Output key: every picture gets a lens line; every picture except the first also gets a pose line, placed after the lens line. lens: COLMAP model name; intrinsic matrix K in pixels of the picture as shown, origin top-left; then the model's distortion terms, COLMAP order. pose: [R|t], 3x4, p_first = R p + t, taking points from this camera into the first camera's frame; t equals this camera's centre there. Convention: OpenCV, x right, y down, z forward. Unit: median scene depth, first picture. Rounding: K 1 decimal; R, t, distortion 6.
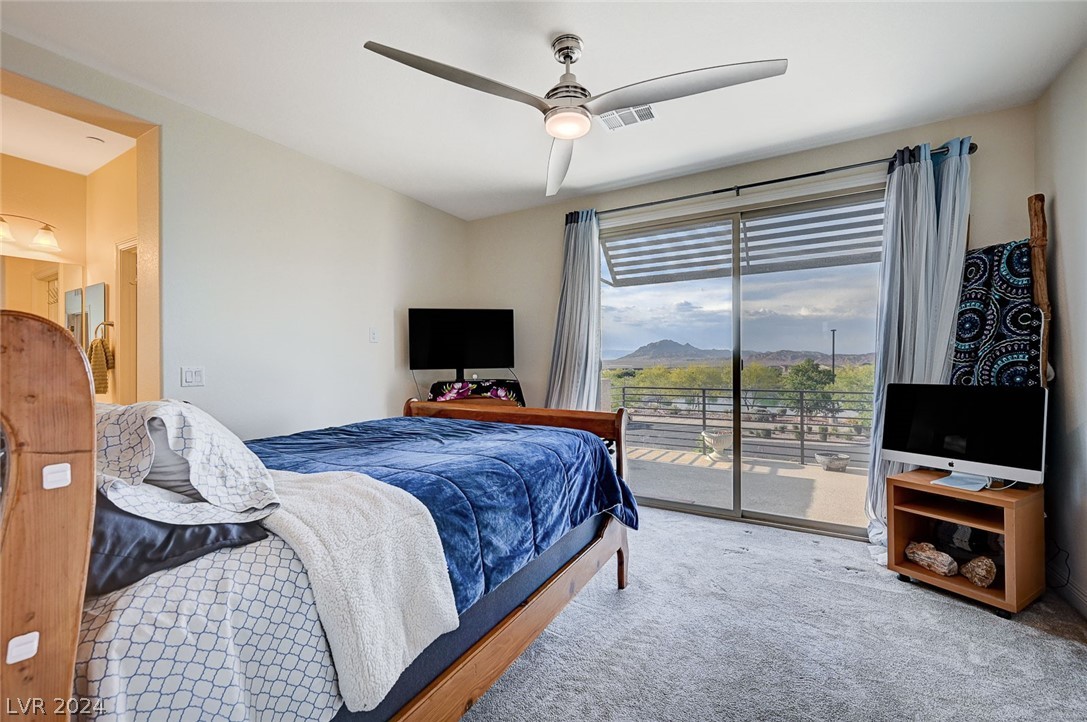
lens RADIAL K [[440.0, 0, 543.5], [0, 440.0, 361.0], [0, 0, 1]] dist [-0.000511, -0.000266]
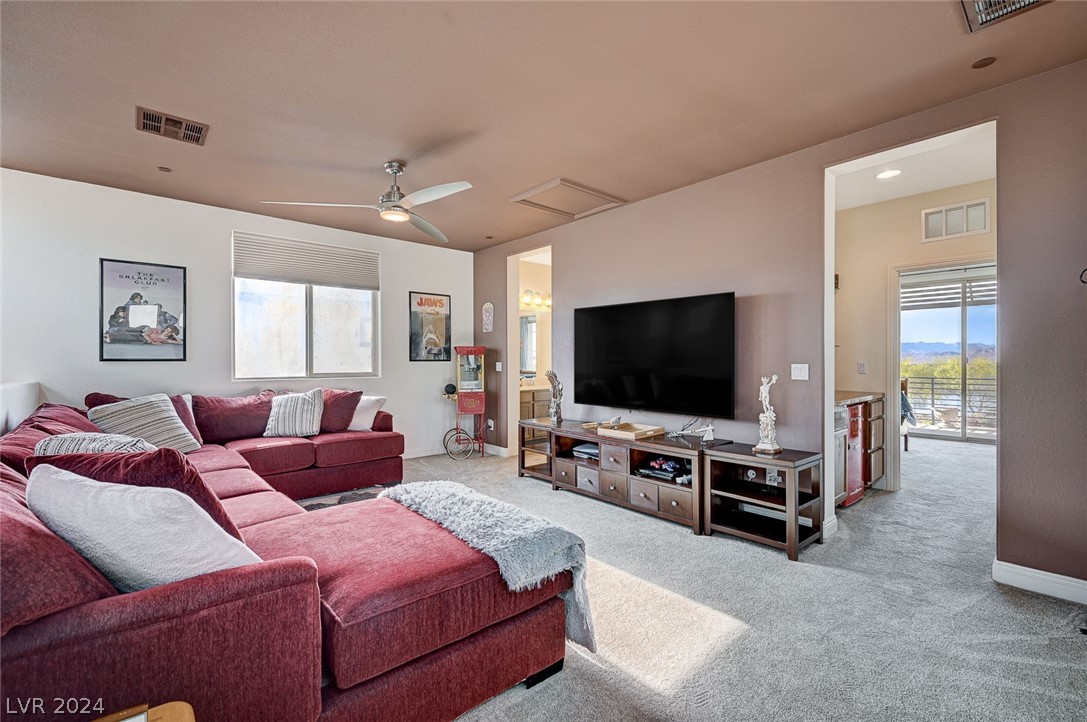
lens RADIAL K [[457.4, 0, 543.5], [0, 457.4, 361.0], [0, 0, 1]] dist [0.001265, 0.000094]
pose [[0.949372, 0.002654, -0.314144, -0.791022], [0.000160, 0.999960, 0.008933, -0.007470], [0.314155, -0.008531, 0.949333, -1.723918]]
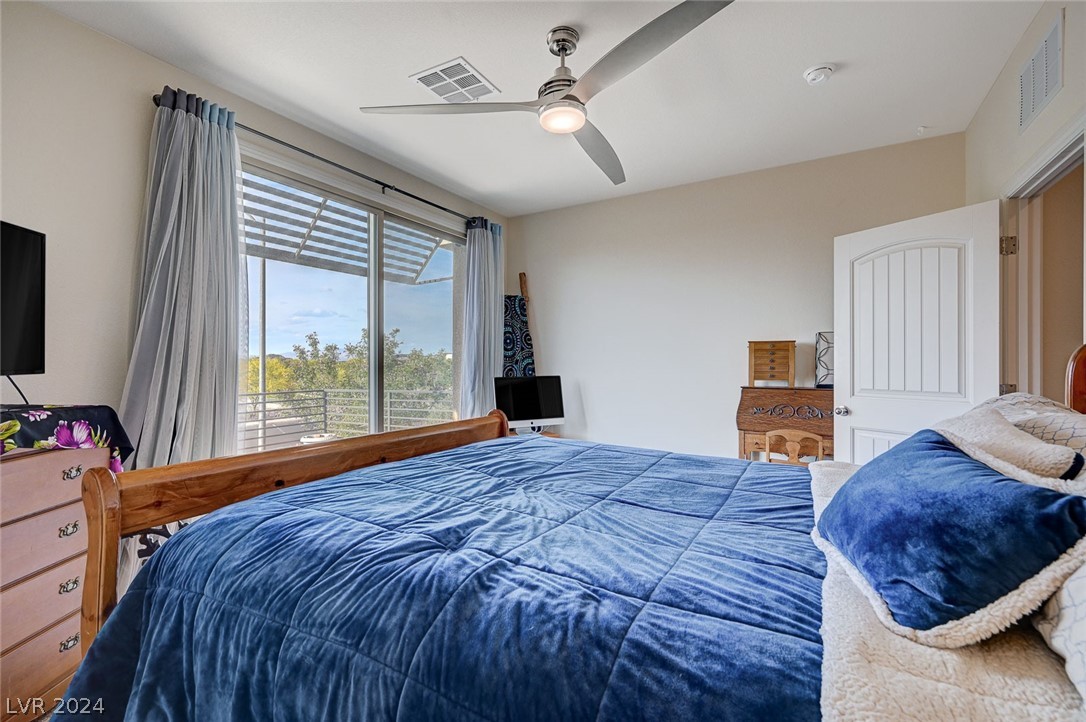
lens RADIAL K [[484.6, 0, 543.0], [0, 484.6, 361.0], [0, 0, 1]] dist [-0.001433, -0.000256]
pose [[0.010762, 0.006387, 0.999922, -0.734710], [-0.005987, 0.999962, -0.006322, 0.004678], [-0.999924, -0.005919, 0.010800, 0.731150]]
